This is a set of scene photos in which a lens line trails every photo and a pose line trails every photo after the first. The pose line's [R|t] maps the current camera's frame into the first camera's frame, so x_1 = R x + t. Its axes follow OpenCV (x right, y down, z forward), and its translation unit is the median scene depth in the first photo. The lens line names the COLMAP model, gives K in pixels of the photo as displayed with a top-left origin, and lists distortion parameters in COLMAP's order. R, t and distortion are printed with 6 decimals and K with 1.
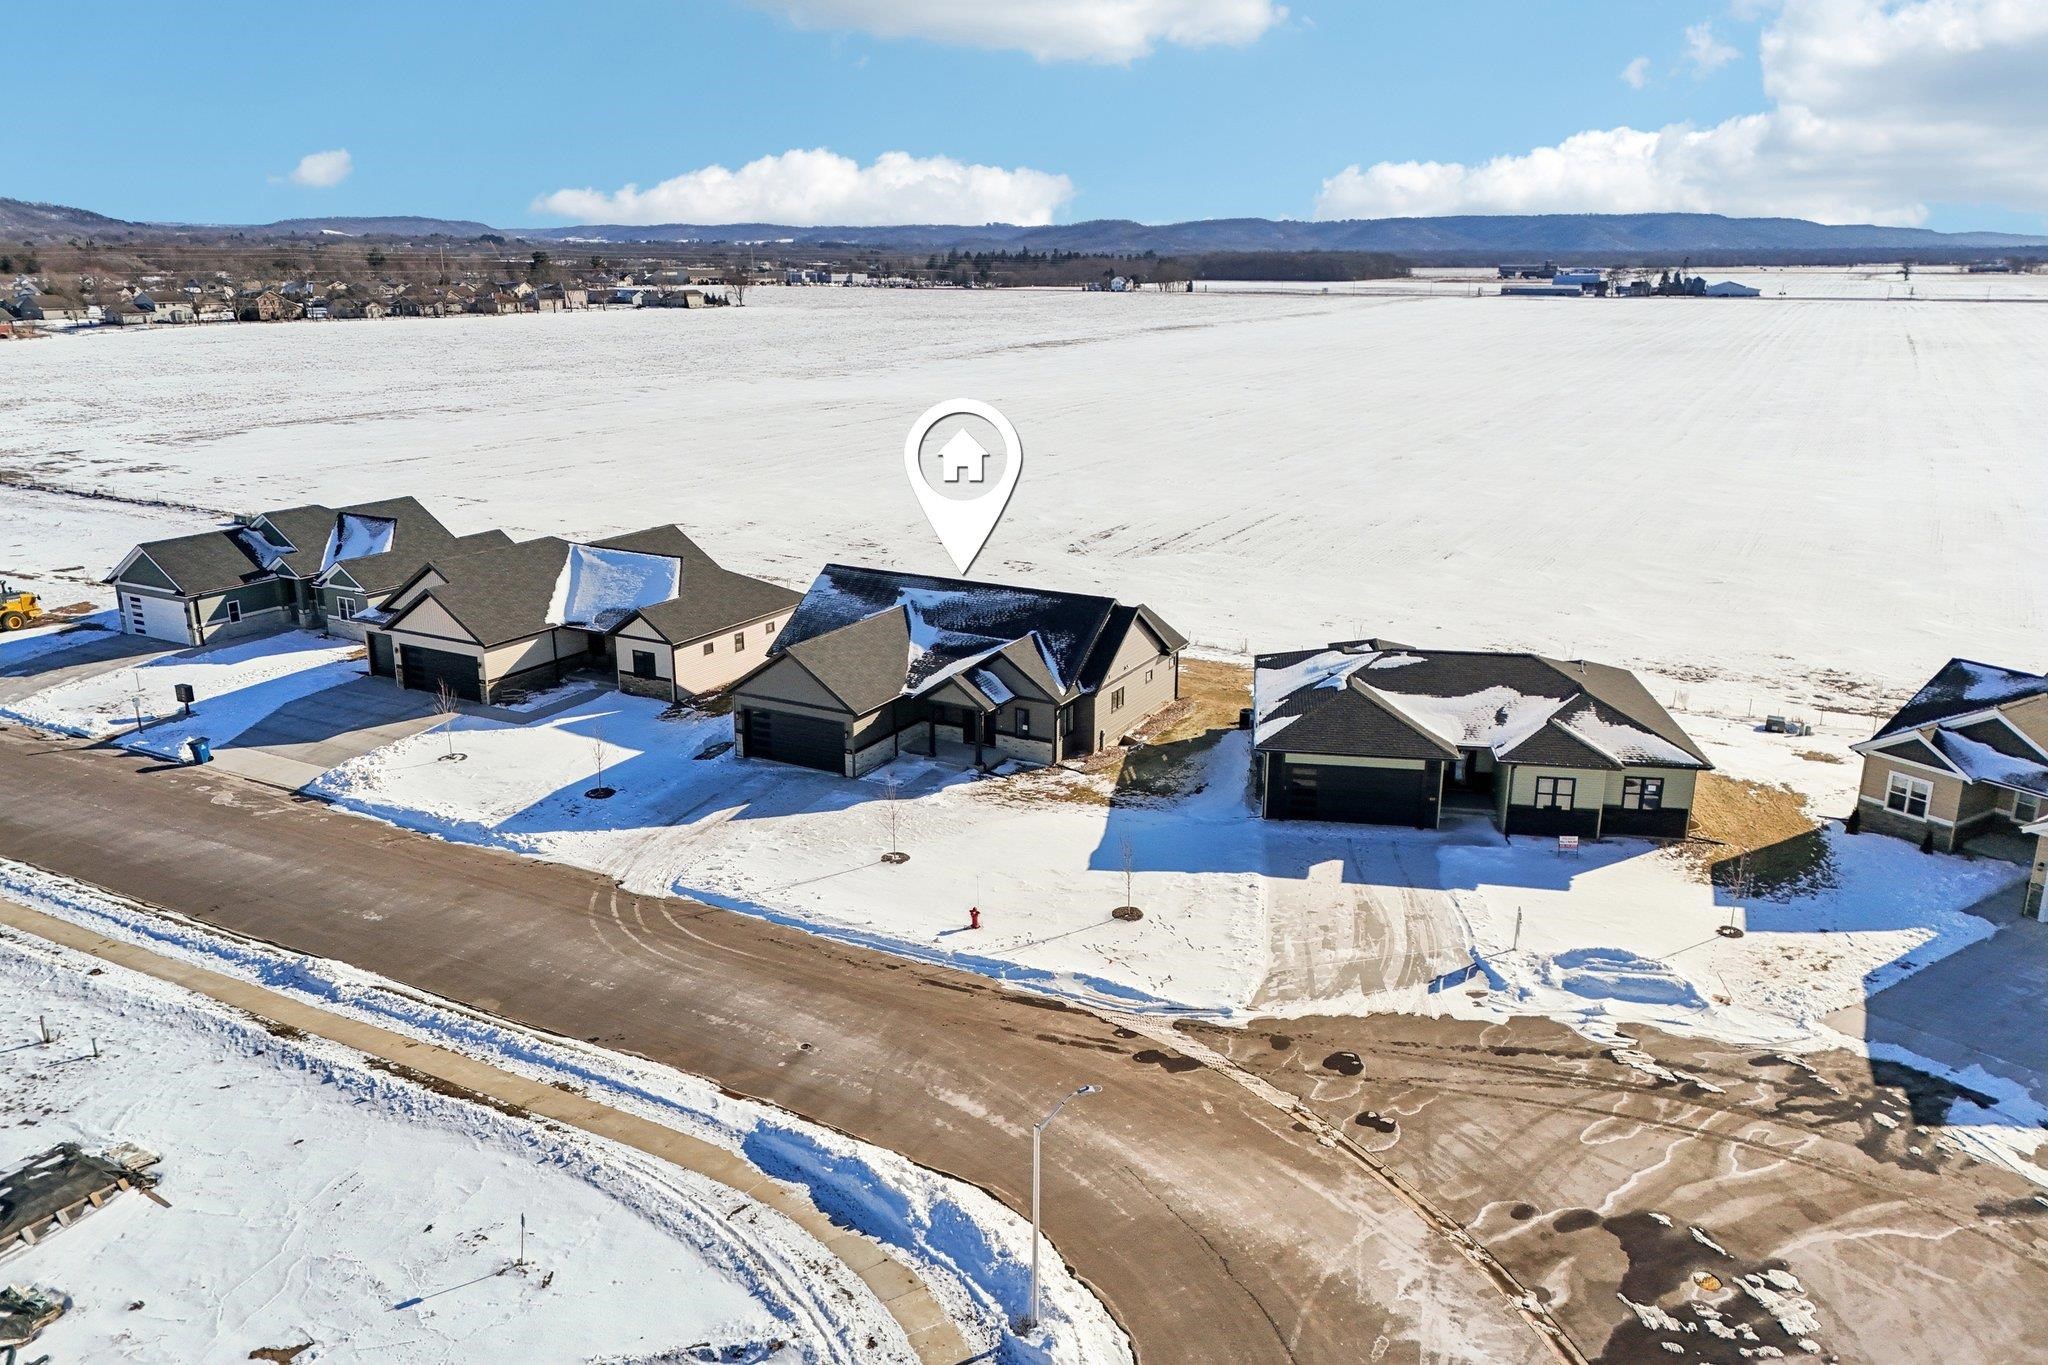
lens RADIAL K [[1487.7, 0, 1021.0], [0, 1487.7, 676.9], [0, 0, 1]] dist [0.098795, -0.095155]
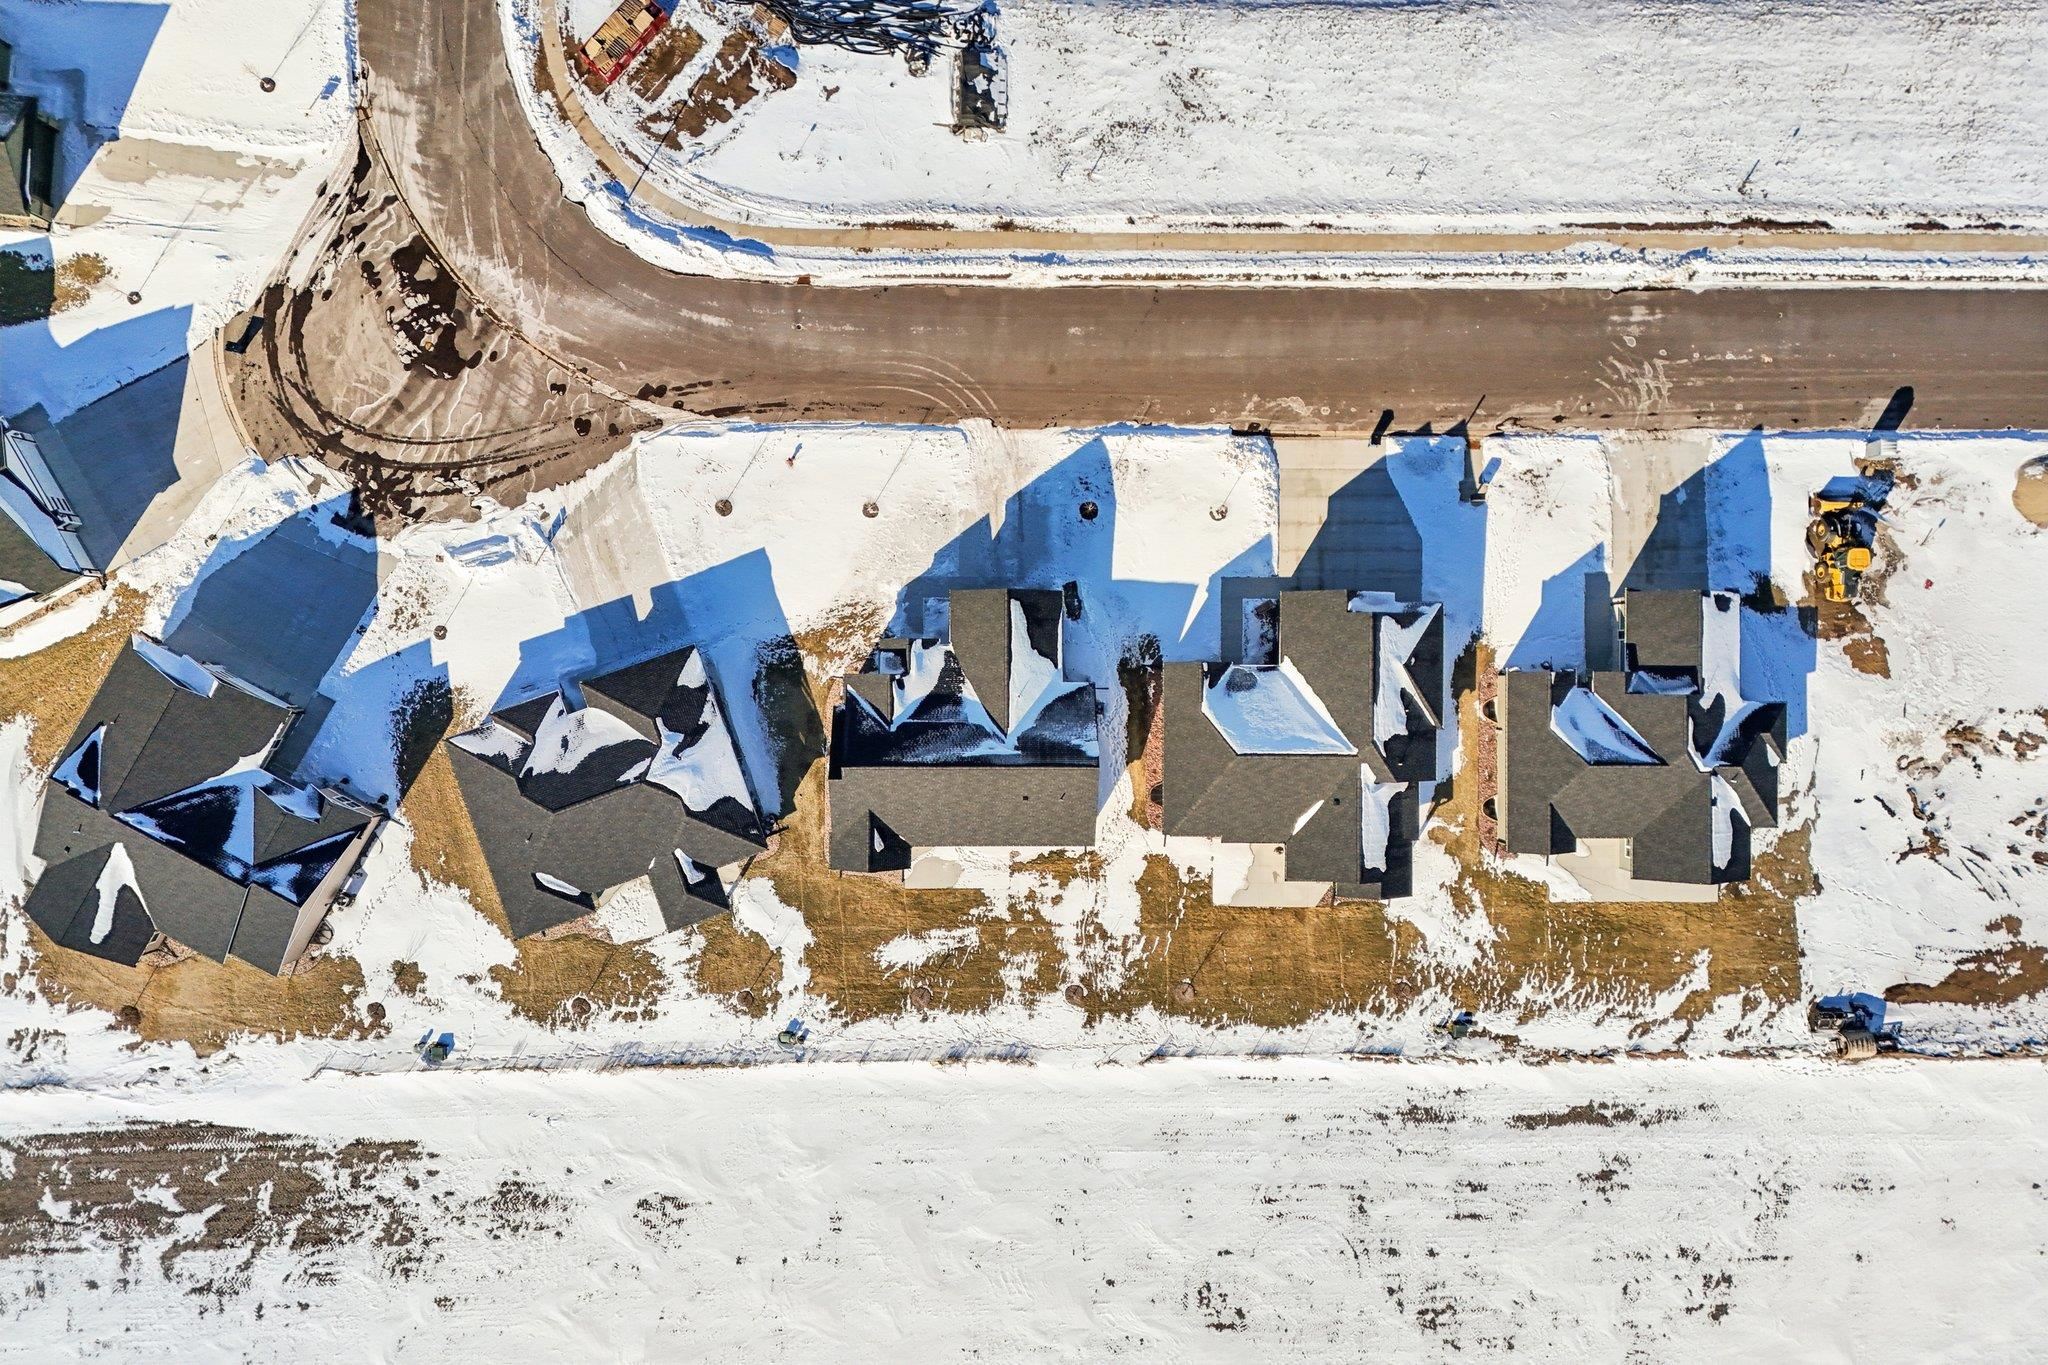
lens RADIAL K [[1476.8, 0, 1026.3], [0, 1476.8, 688.4], [0, 0, 1]] dist [0.090926, -0.082690]
pose [[-0.880615, 0.472852, -0.030462, -0.081178], [-0.160662, -0.237492, 0.958011, -1.412015], [0.445763, 0.848533, 0.285108, 0.659505]]
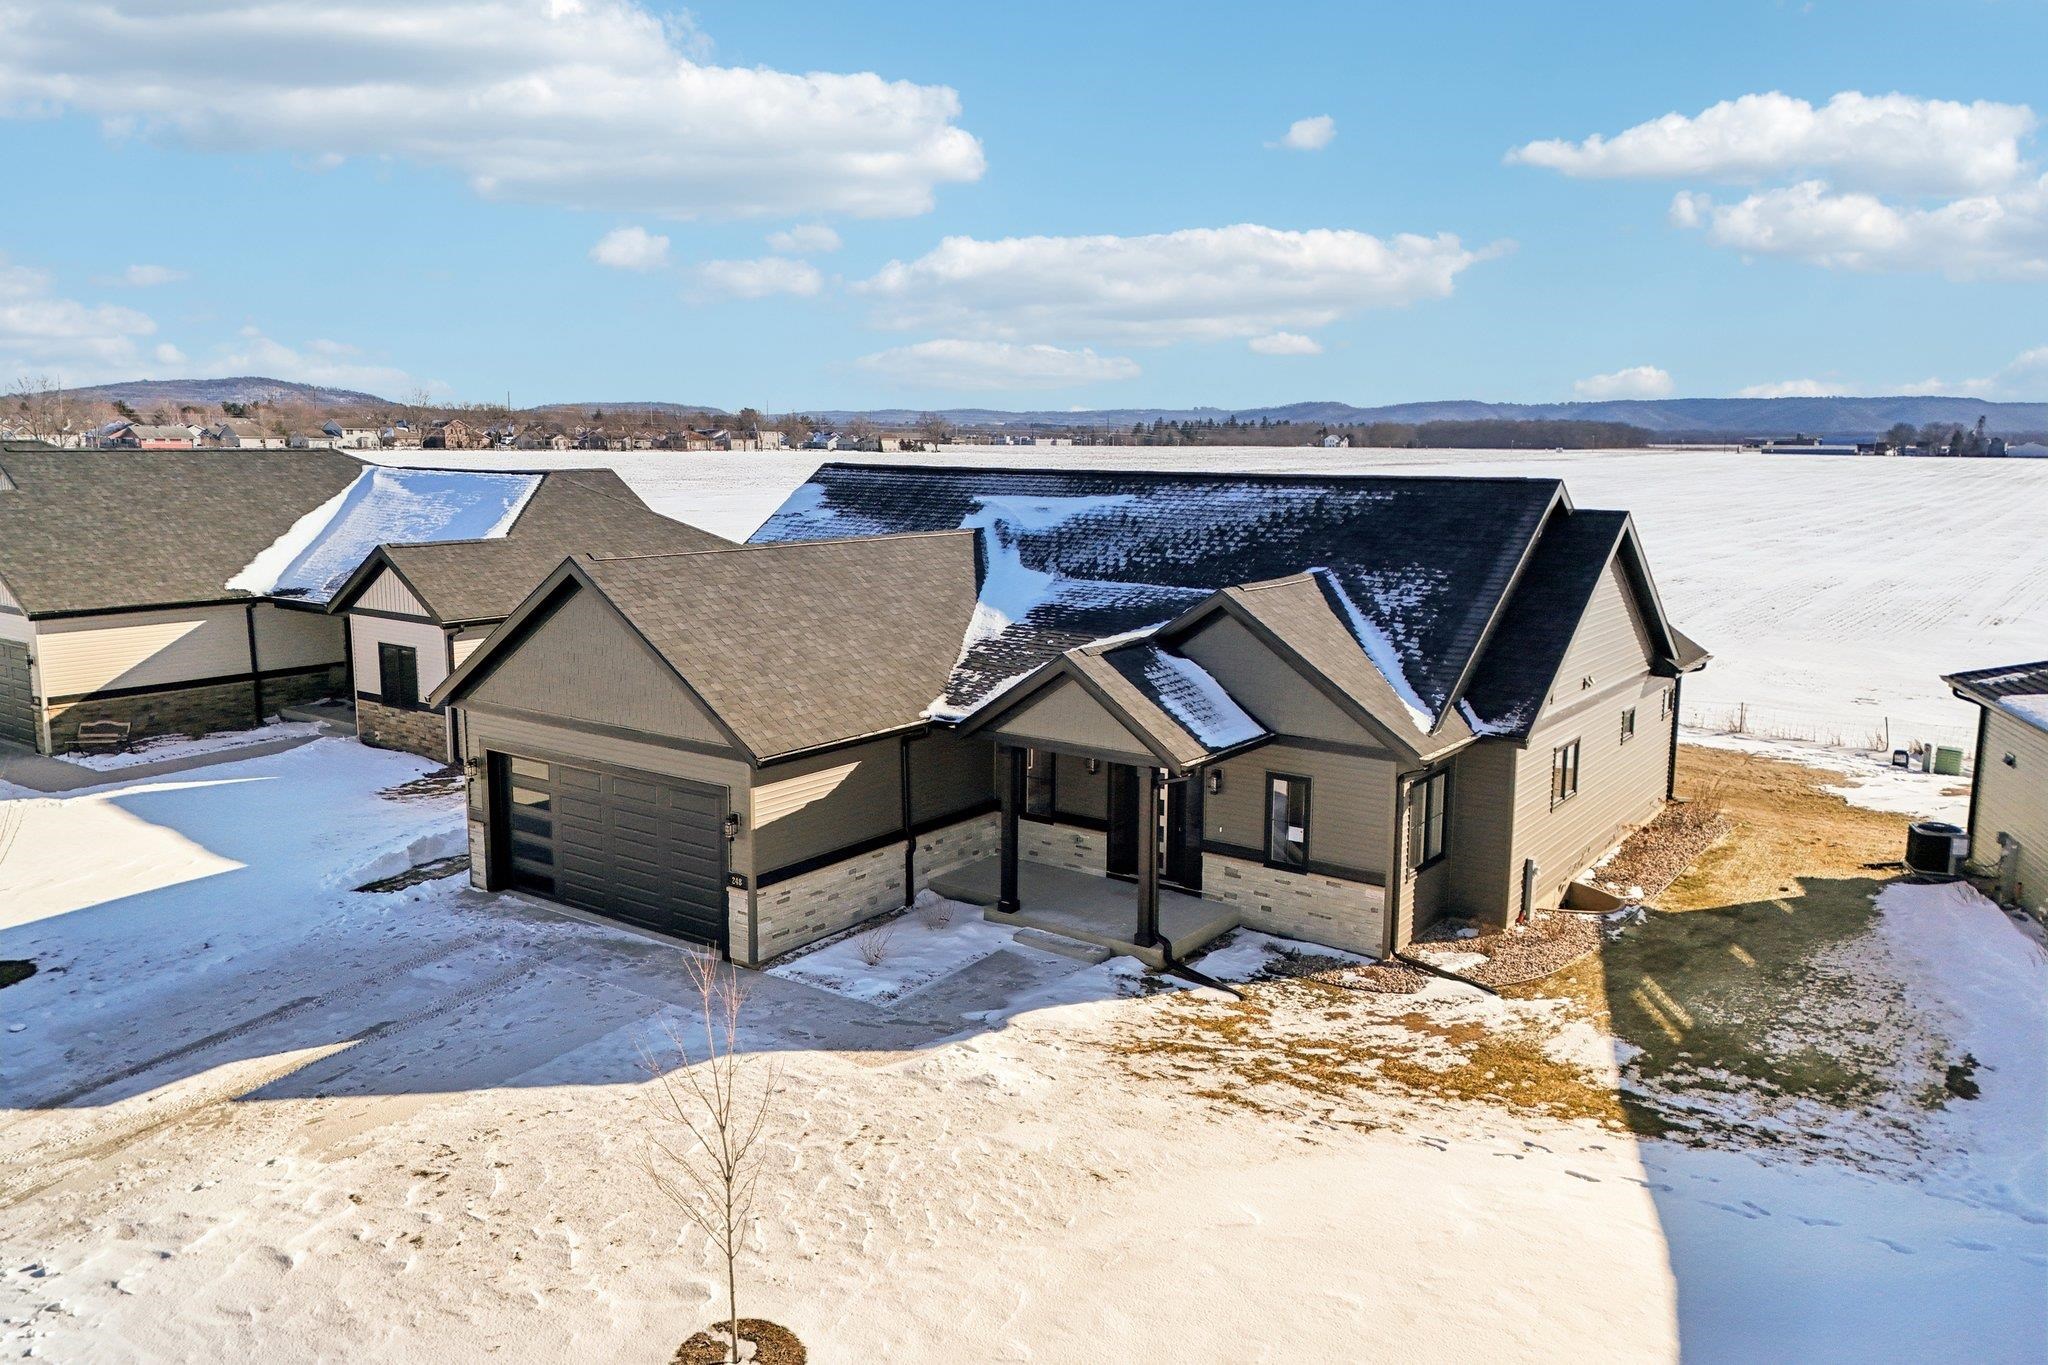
lens RADIAL K [[1487.7, 0, 1021.0], [0, 1487.7, 676.9], [0, 0, 1]] dist [0.098795, -0.095155]
pose [[0.990873, 0.025740, -0.132320, -0.014291], [-0.041084, 0.992565, -0.114576, 0.039927], [0.128387, 0.118967, 0.984563, 0.671640]]
